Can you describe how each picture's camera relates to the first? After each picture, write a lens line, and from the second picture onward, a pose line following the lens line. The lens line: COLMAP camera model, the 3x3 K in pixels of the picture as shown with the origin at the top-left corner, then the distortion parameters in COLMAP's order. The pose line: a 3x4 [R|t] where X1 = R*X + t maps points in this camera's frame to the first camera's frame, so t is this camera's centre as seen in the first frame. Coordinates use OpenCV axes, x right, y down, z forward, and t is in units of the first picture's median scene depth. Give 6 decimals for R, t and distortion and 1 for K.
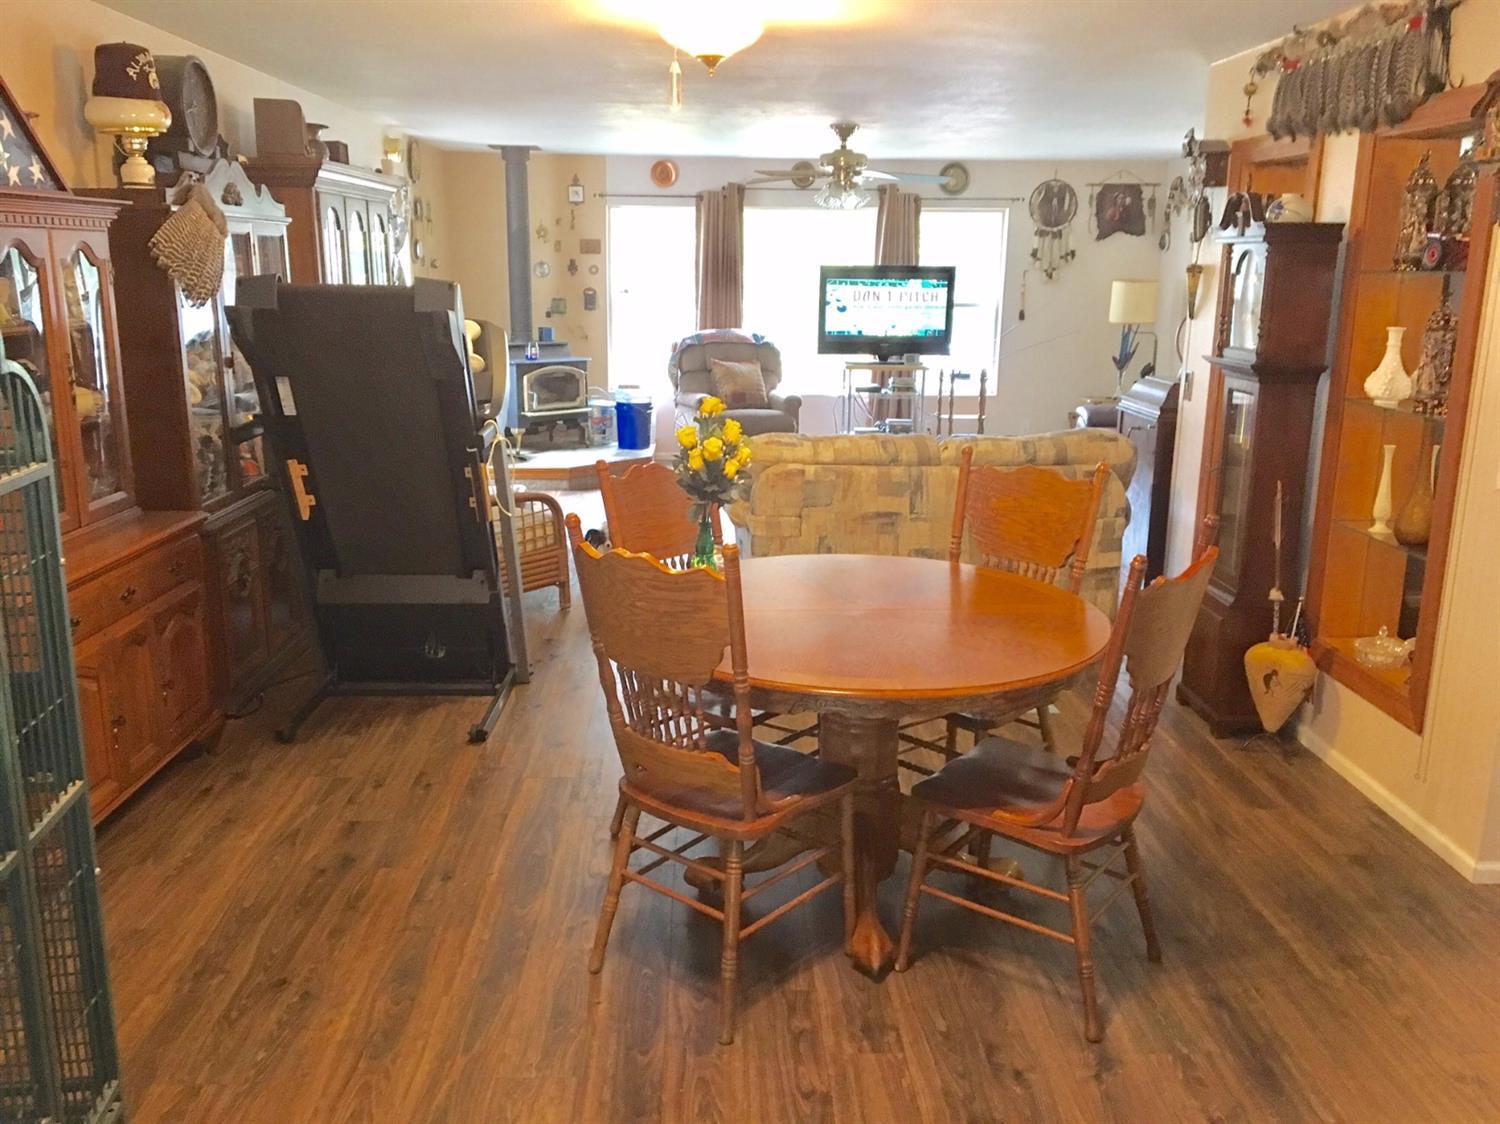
lens RADIAL K [[1249.2, 0, 750.0], [0, 1249.2, 562.0], [0, 0, 1]] dist [0.092592, -0.143847]
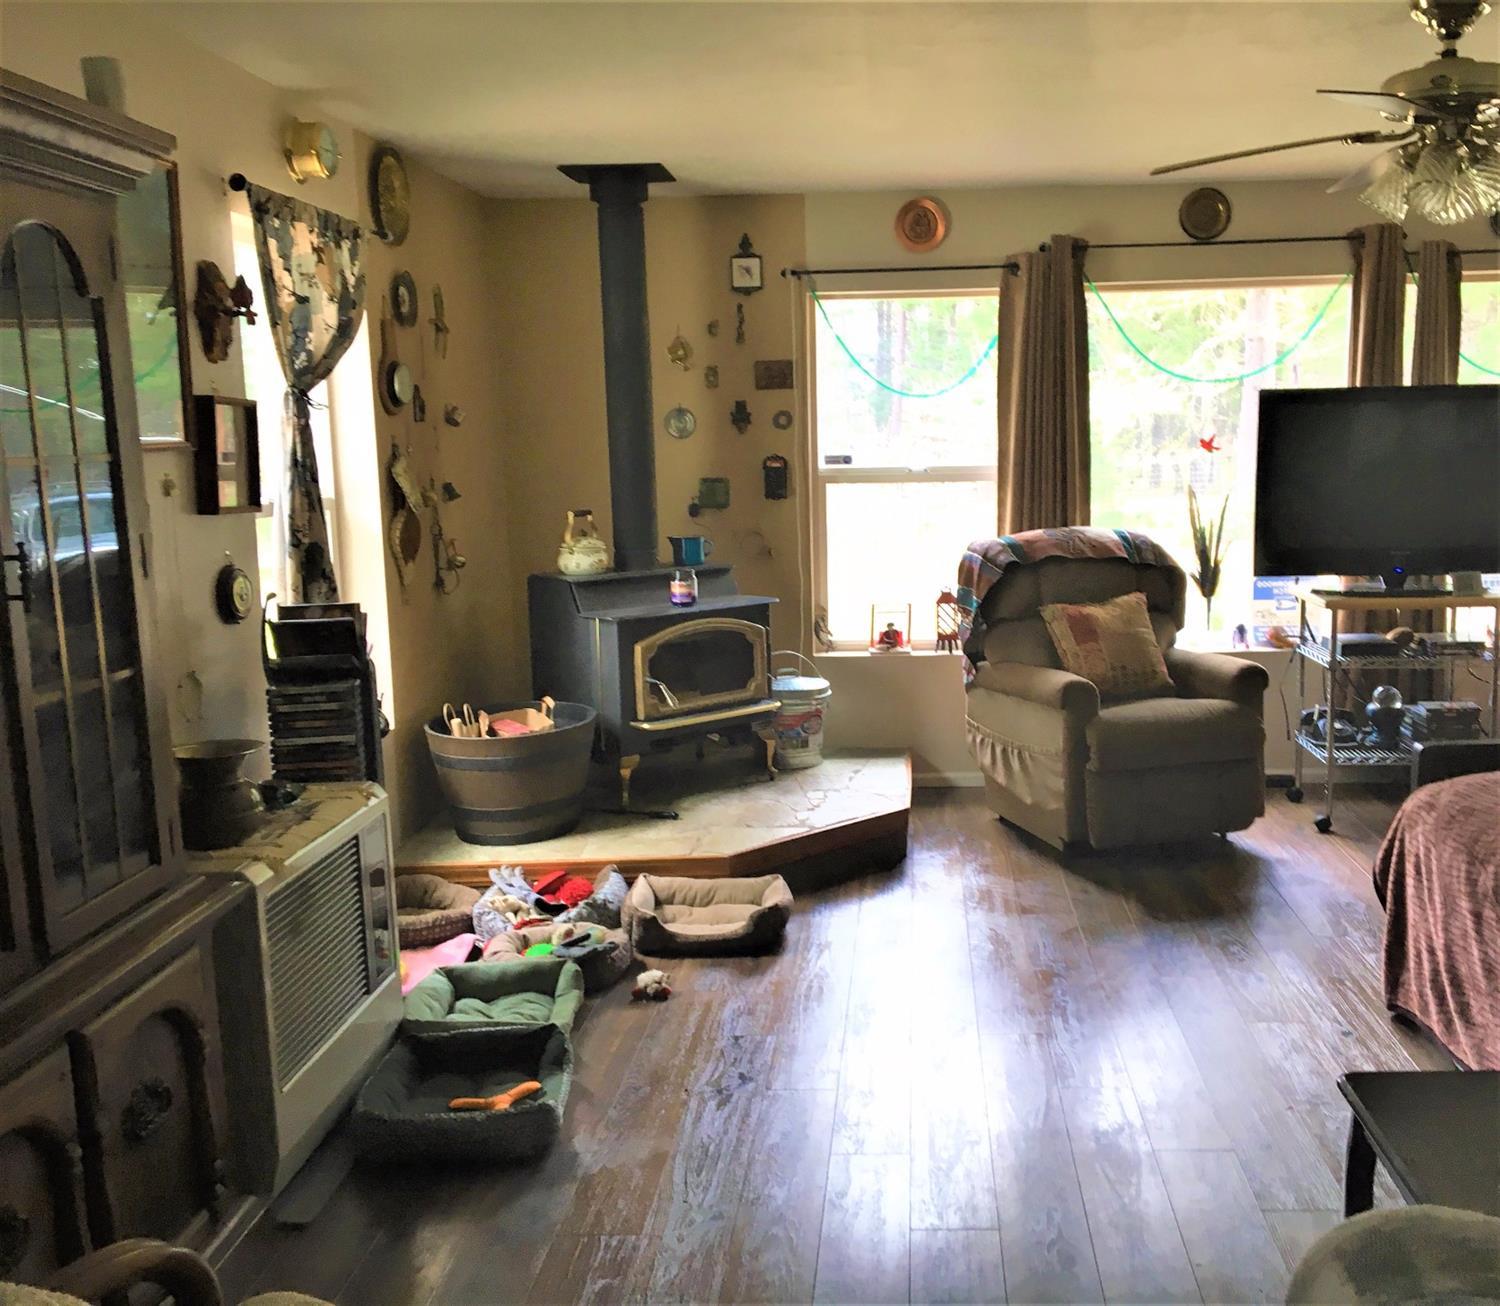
lens RADIAL K [[1440.7, 0, 866.8], [0, 1440.7, 652.9], [0, 0, 1]] dist [0.060205, -0.125159]
pose [[0.997204, -0.021099, -0.071691, -0.054810], [0.015336, 0.996676, -0.080012, -0.099092], [0.073141, 0.078688, 0.994213, 0.464248]]
